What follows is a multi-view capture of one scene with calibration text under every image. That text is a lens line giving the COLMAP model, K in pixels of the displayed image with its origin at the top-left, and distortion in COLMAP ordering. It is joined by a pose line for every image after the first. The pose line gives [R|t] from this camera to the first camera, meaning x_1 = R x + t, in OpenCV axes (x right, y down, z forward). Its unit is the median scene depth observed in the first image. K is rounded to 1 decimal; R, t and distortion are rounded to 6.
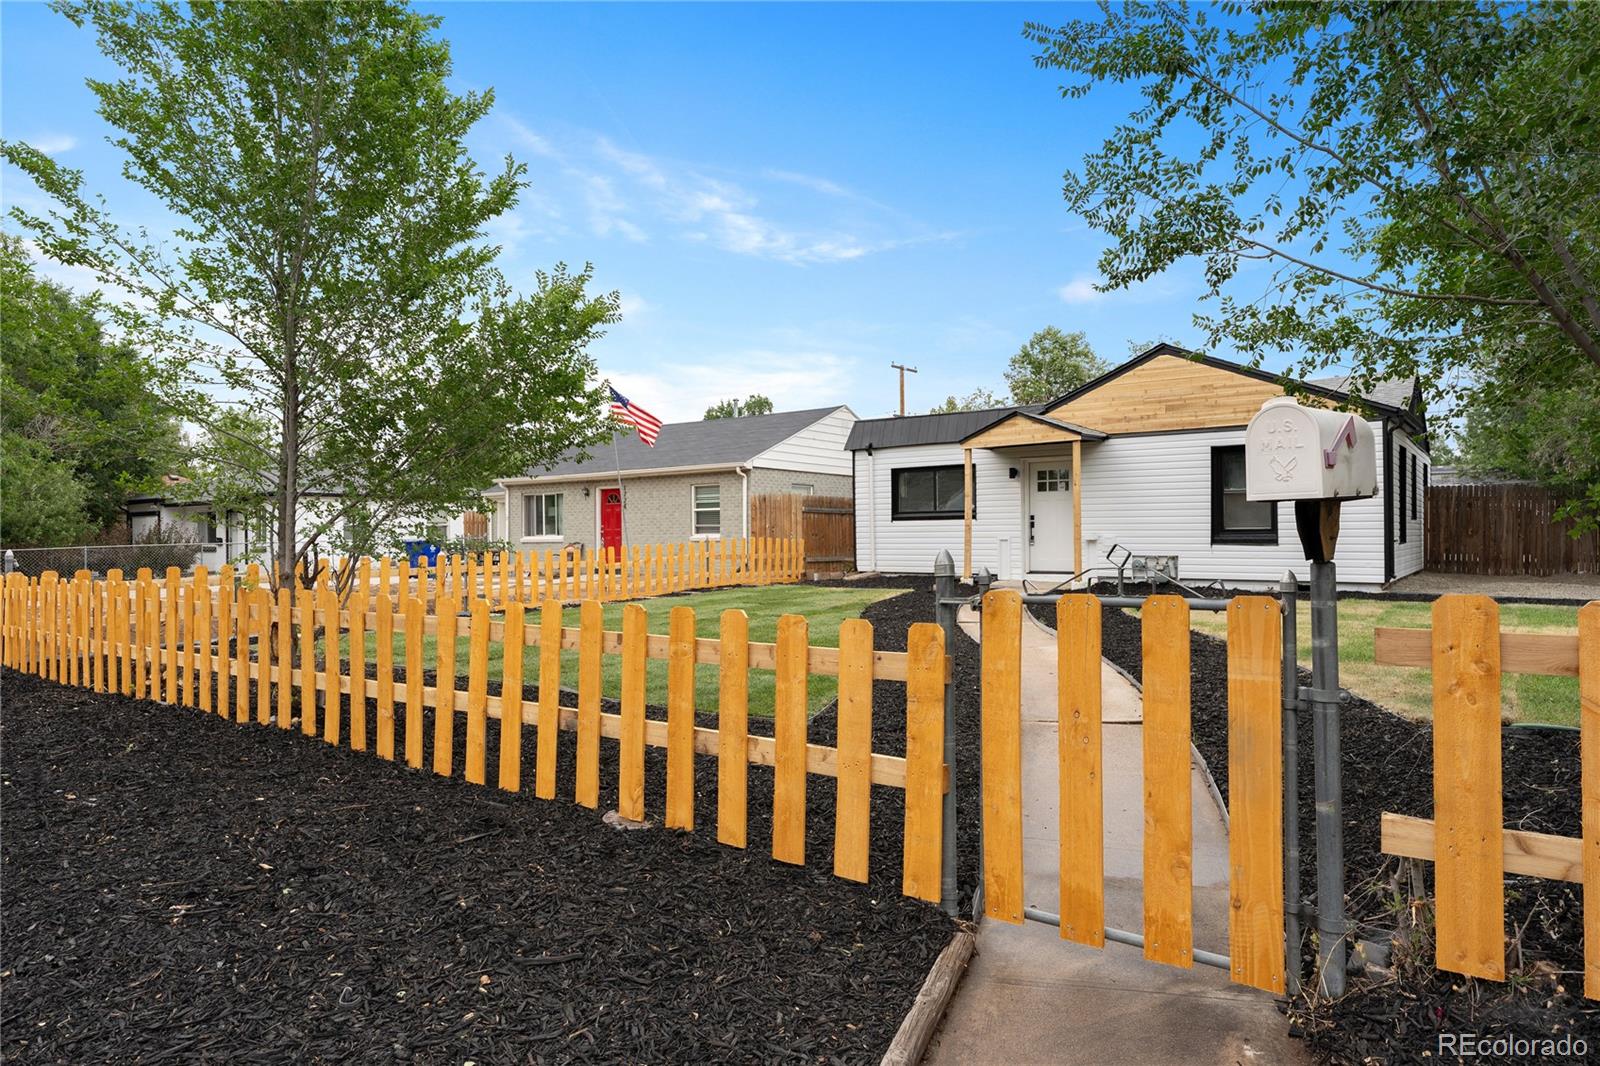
lens RADIAL K [[1003.6, 0, 773.7], [0, 1003.6, 535.9], [0, 0, 1]] dist [0.009379, -0.001923]
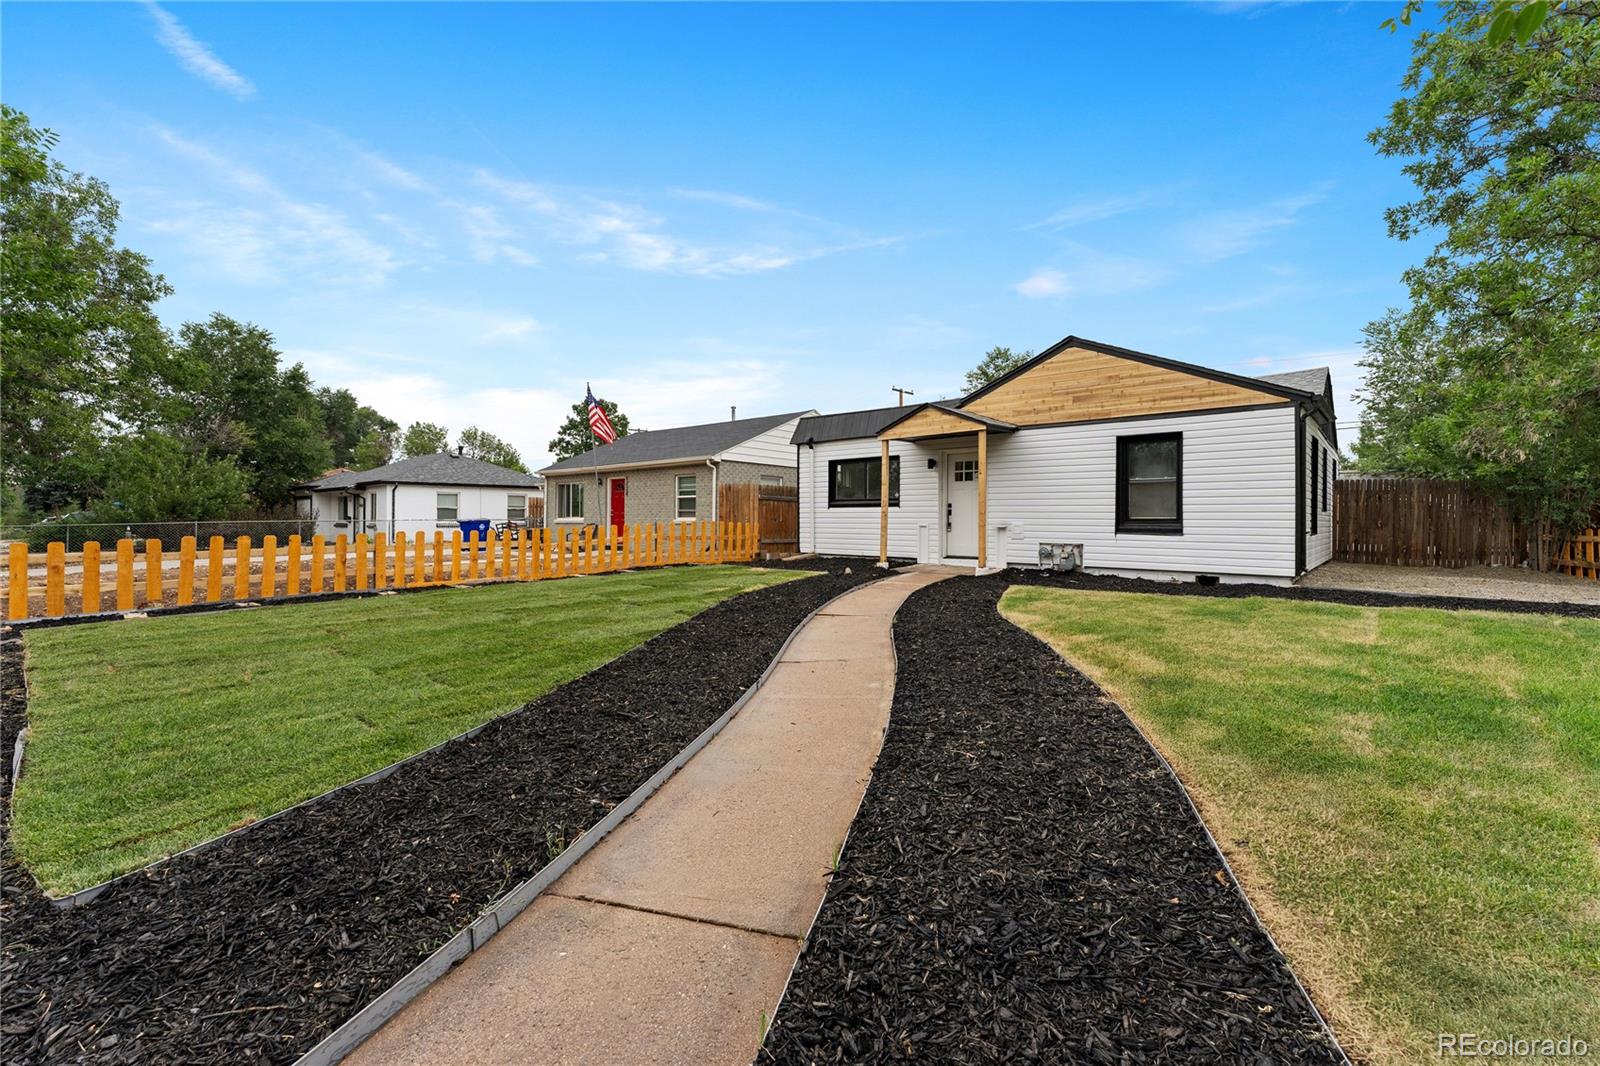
lens RADIAL K [[708.6, 0, 784.7], [0, 708.6, 519.4], [0, 0, 1]] dist [0.001959, -0.002025]
pose [[0.997152, 0.012096, -0.074438, 0.135019], [-0.012178, 0.999926, -0.000654, -0.000922], [0.074425, 0.001558, 0.997225, 0.228700]]
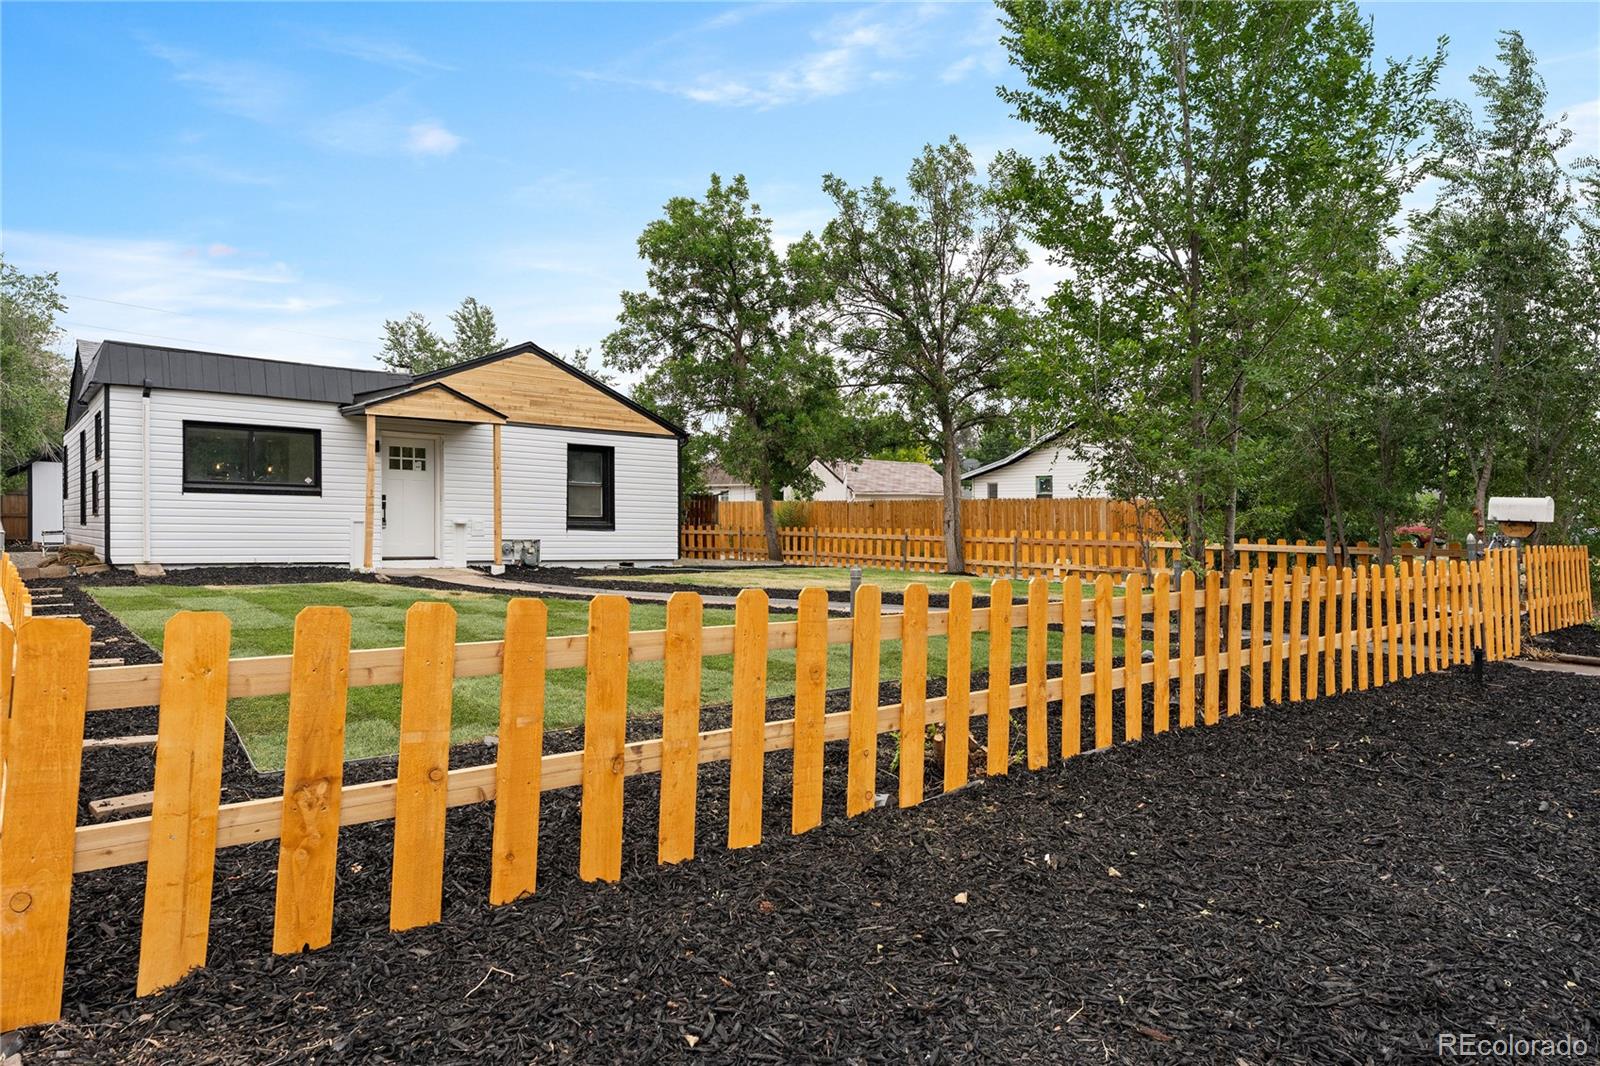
lens RADIAL K [[1003.6, 0, 829.8], [0, 1003.6, 560.0], [0, 0, 1]] dist [0.009379, -0.001923]
pose [[0.170388, -0.020942, 0.985154, -0.547429], [-0.014724, 0.999608, 0.023796, 0.009923], [-0.985267, -0.018560, 0.170013, 0.440047]]
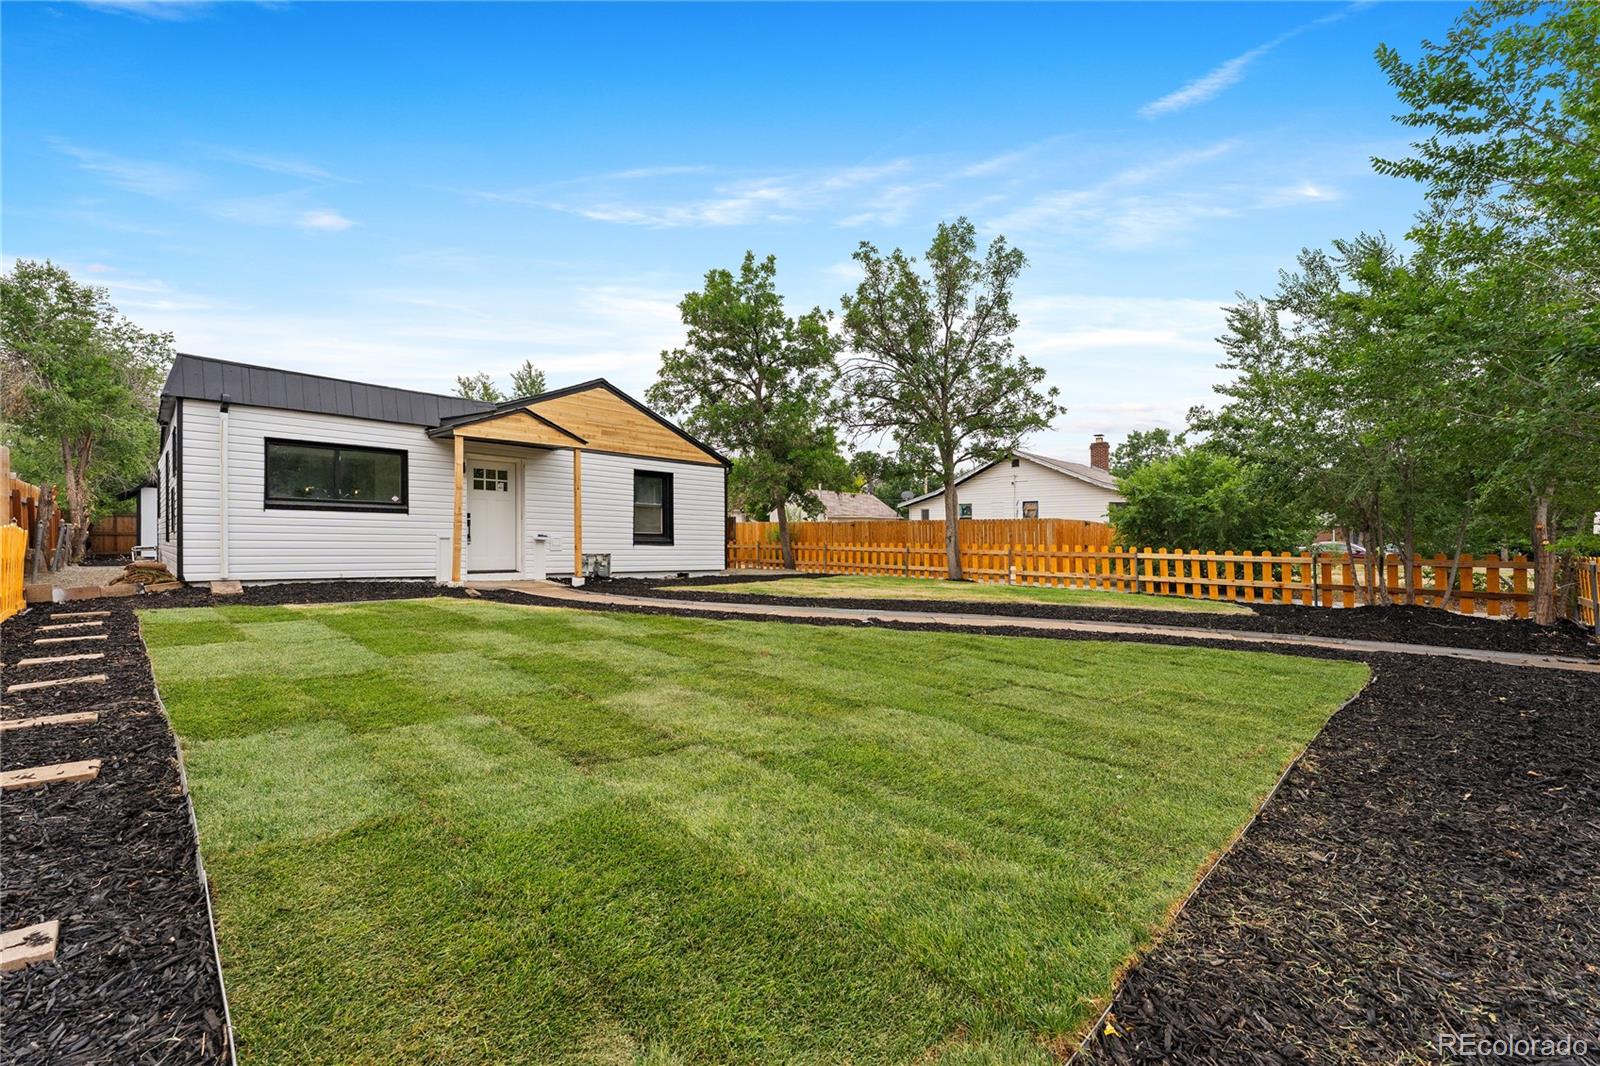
lens RADIAL K [[680.1, 0, 833.0], [0, 680.1, 555.7], [0, 0, 1]] dist [-0.000968, 0.000363]
pose [[0.067580, -0.009216, 0.997671, -0.364369], [-0.011424, 0.999885, 0.010010, 0.009524], [-0.997648, -0.012074, 0.067467, 0.587325]]
